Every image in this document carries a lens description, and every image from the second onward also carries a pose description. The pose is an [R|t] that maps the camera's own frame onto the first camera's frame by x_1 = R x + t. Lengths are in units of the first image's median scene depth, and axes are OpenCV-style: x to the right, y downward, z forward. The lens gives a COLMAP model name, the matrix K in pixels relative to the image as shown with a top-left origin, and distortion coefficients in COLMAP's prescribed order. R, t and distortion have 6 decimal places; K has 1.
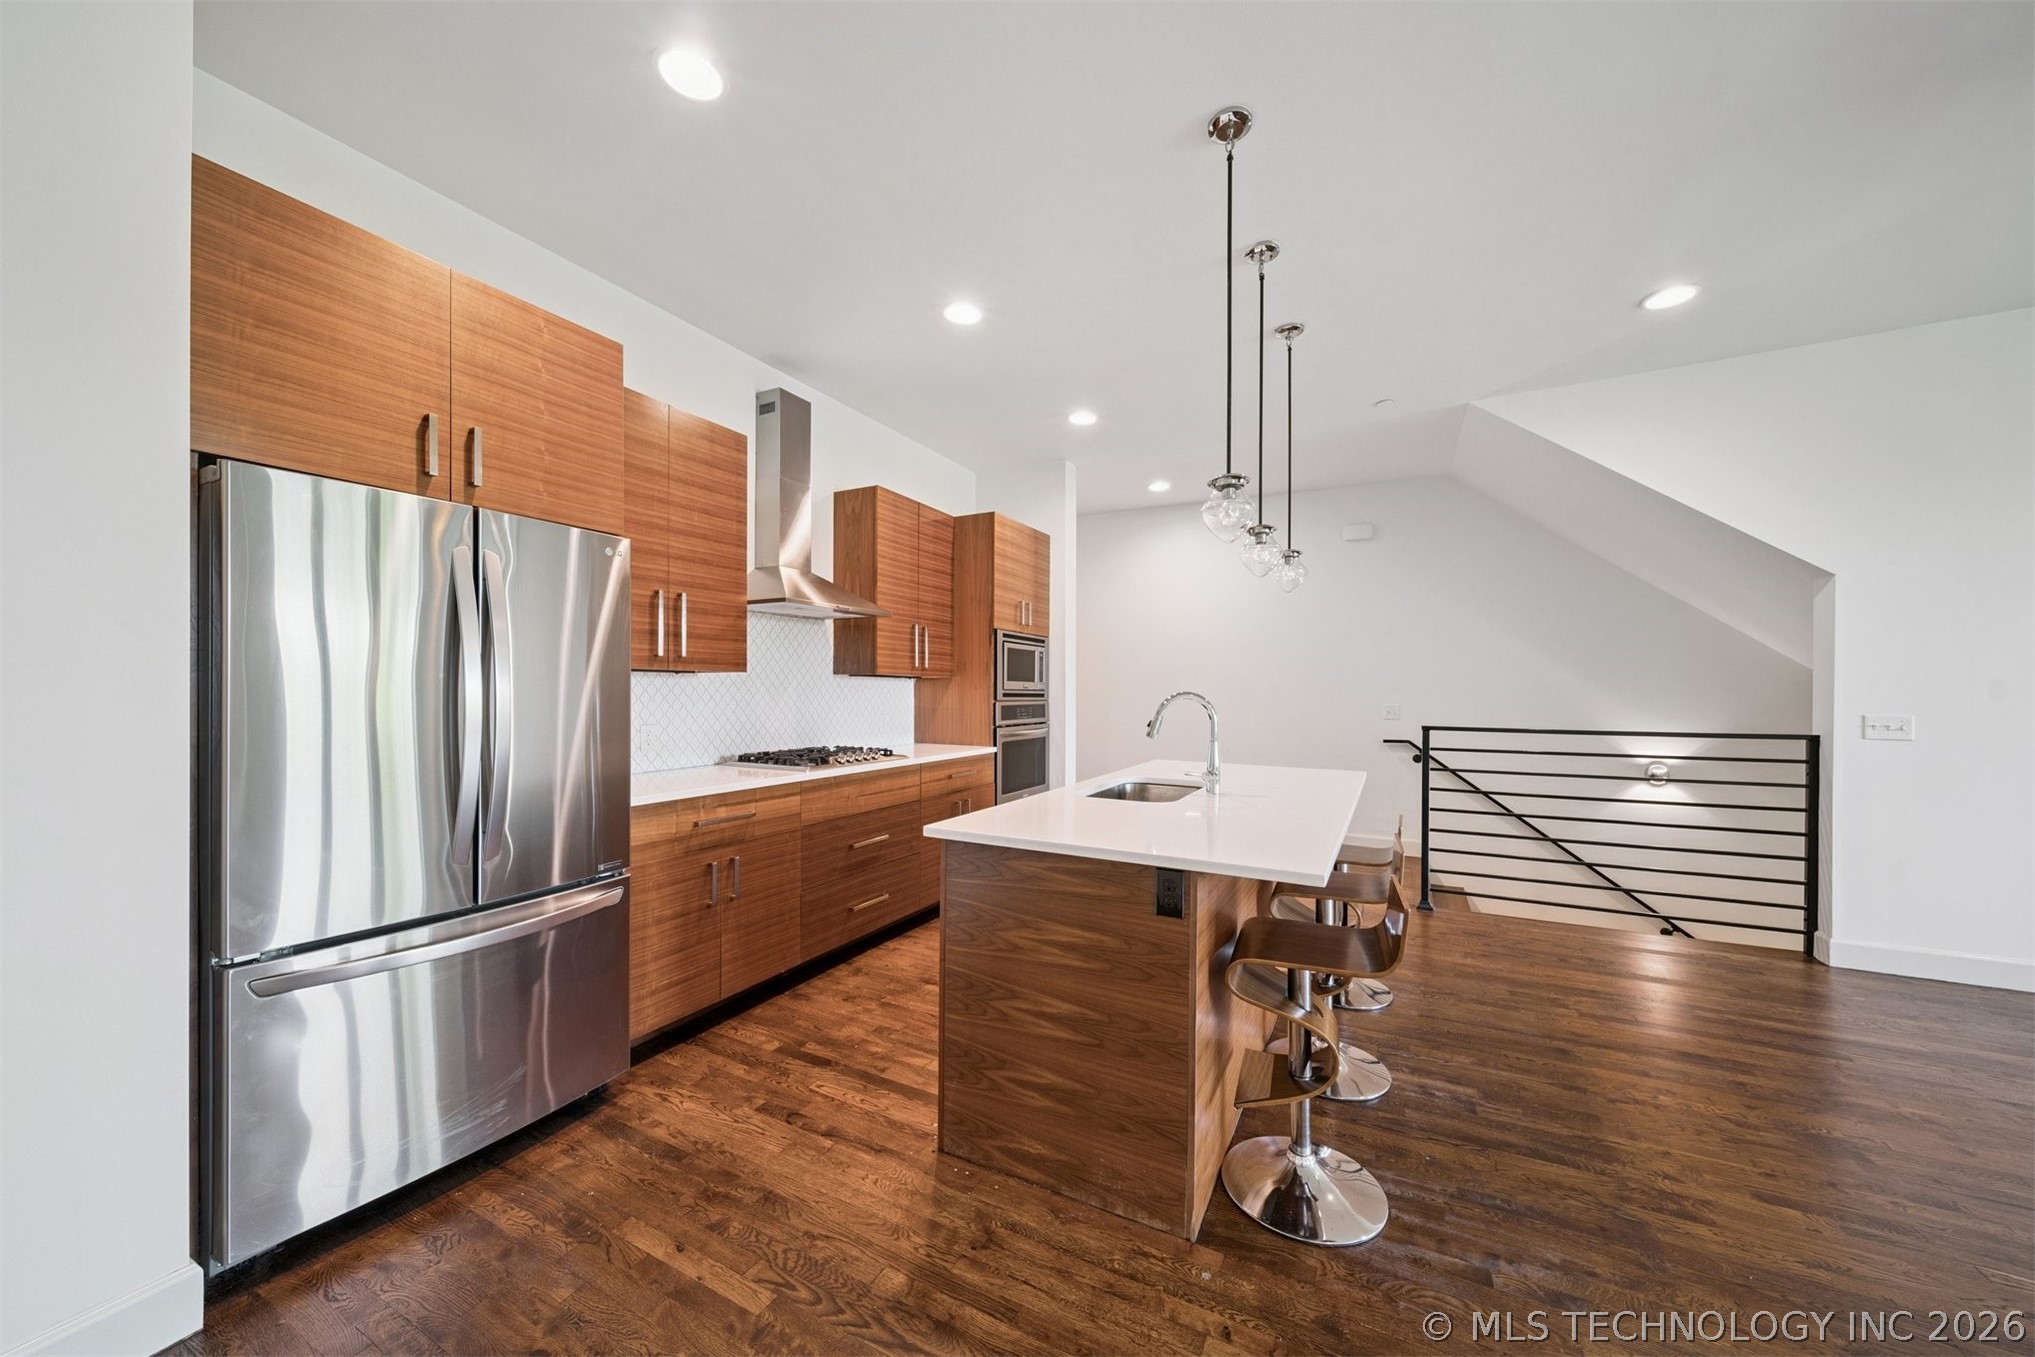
lens RADIAL K [[712.1, 0, 1028.2], [0, 712.1, 692.7], [0, 0, 1]] dist [0.000332, -0.003177]
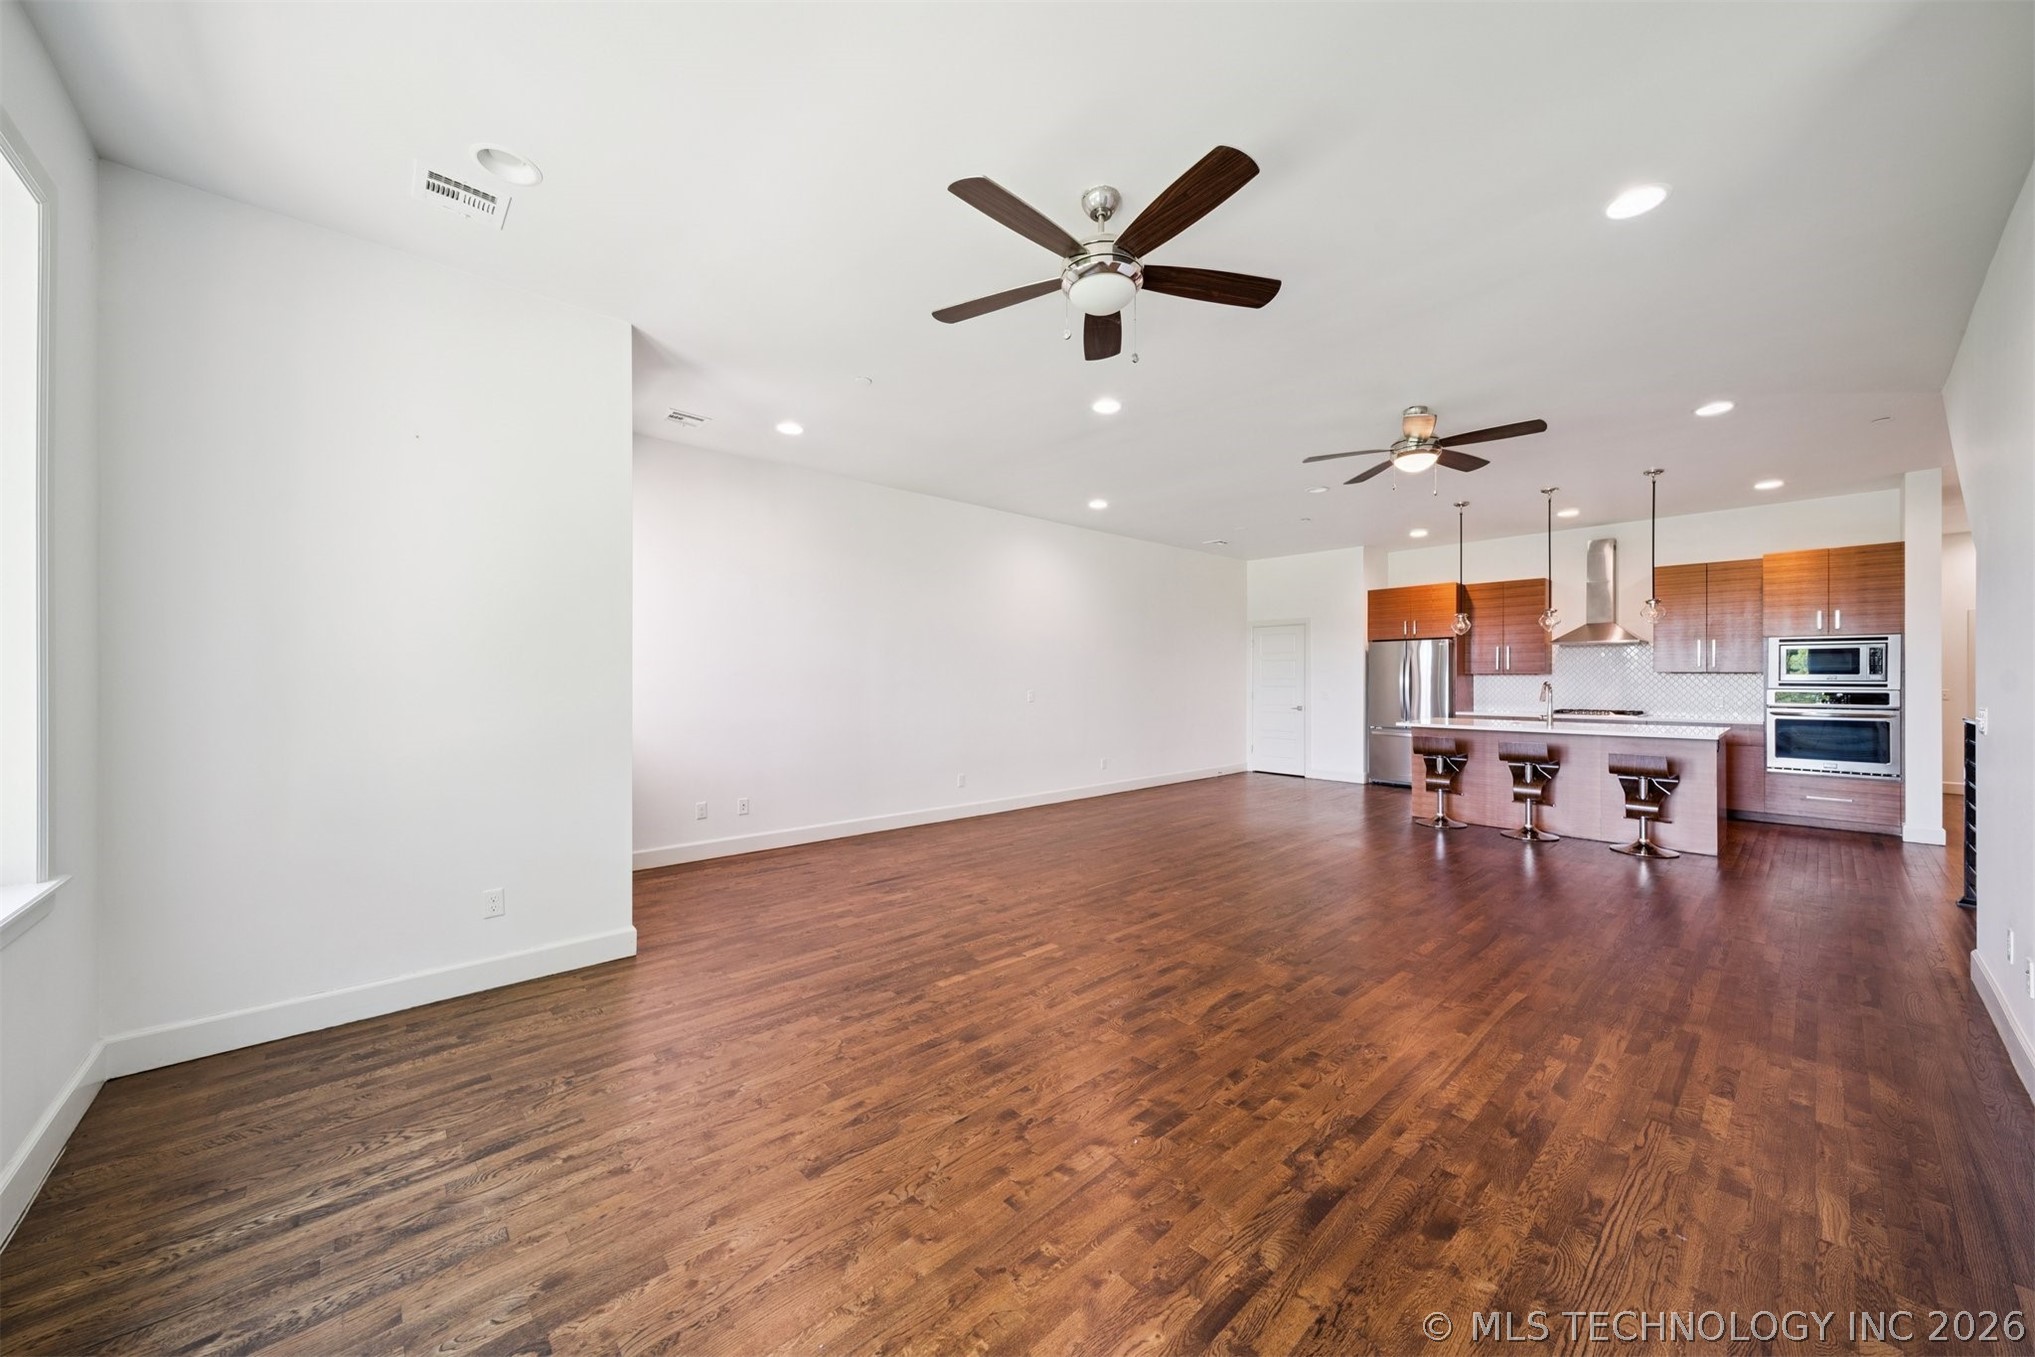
lens RADIAL K [[724.7, 0, 1017.5], [0, 724.7, 678.5], [0, 0, 1]] dist [0.007612, -0.000120]
pose [[-0.350879, -0.002929, -0.936416, 2.564497], [-0.003012, 0.999993, -0.002000, -0.001263], [0.936416, 0.002118, -0.350885, 0.165958]]
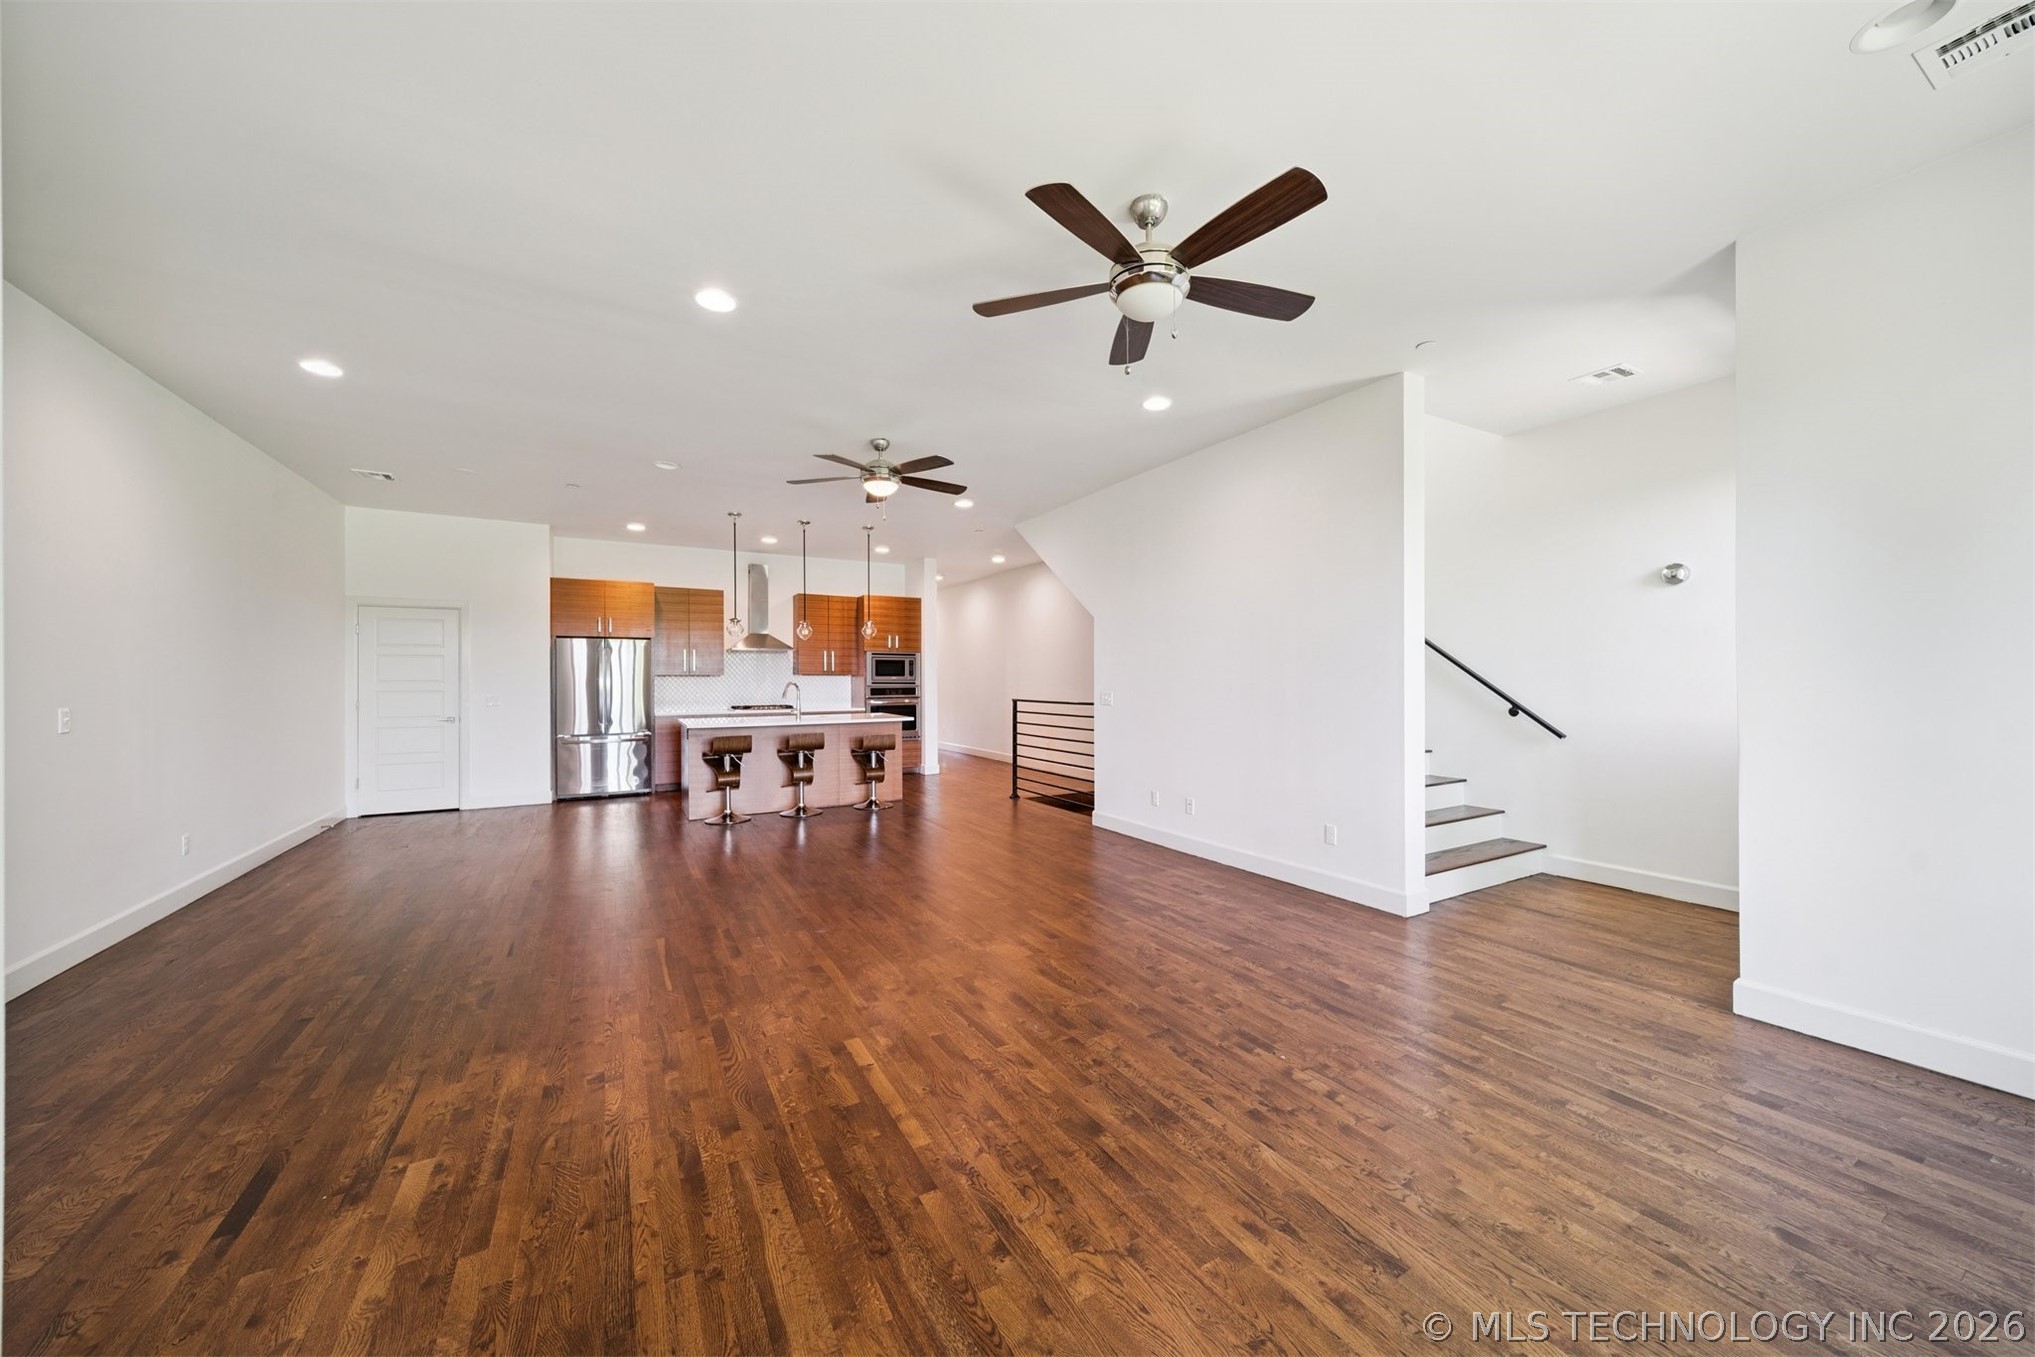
lens RADIAL K [[730.7, 0, 1038.8], [0, 730.7, 679.1], [0, 0, 1]] dist [0.008585, -0.000087]
pose [[0.853427, -0.004838, -0.521191, 2.105270], [0.003960, 0.999988, -0.002797, -0.000166], [0.521198, 0.000323, 0.853436, -0.790465]]
